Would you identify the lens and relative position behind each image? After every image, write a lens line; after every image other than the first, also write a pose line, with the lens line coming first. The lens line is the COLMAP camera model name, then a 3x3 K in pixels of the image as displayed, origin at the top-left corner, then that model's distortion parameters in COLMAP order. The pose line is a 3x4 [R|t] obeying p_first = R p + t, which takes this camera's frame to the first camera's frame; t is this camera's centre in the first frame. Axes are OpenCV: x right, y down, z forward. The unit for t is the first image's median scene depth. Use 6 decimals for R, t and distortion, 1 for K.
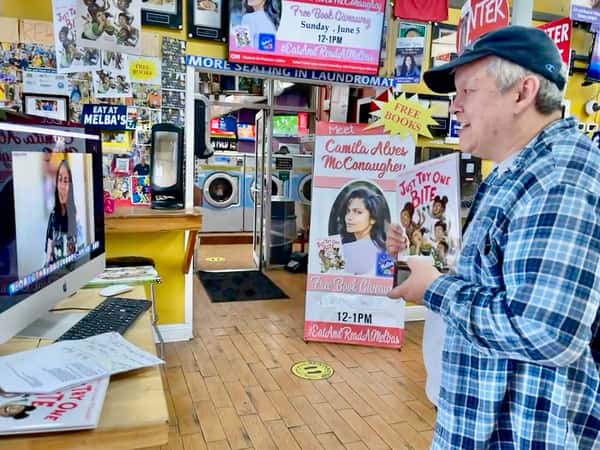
lens RADIAL K [[469.7, 0, 304.3], [0, 469.7, 229.3], [0, 0, 1]] dist [0.020799, -0.038514]
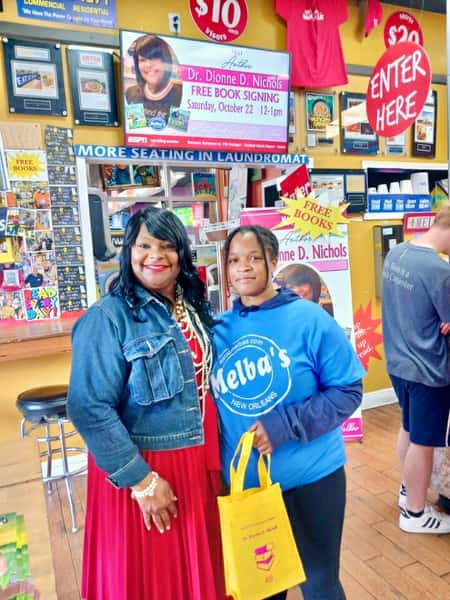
lens RADIAL K [[469.7, 0, 237.8], [0, 469.7, 313.0], [0, 0, 1]] dist [0.020799, -0.038514]
pose [[0.993334, -0.100230, 0.056936, -0.030112], [0.100898, 0.994856, -0.008979, -0.021008], [-0.055743, 0.014663, 0.998337, 0.115210]]
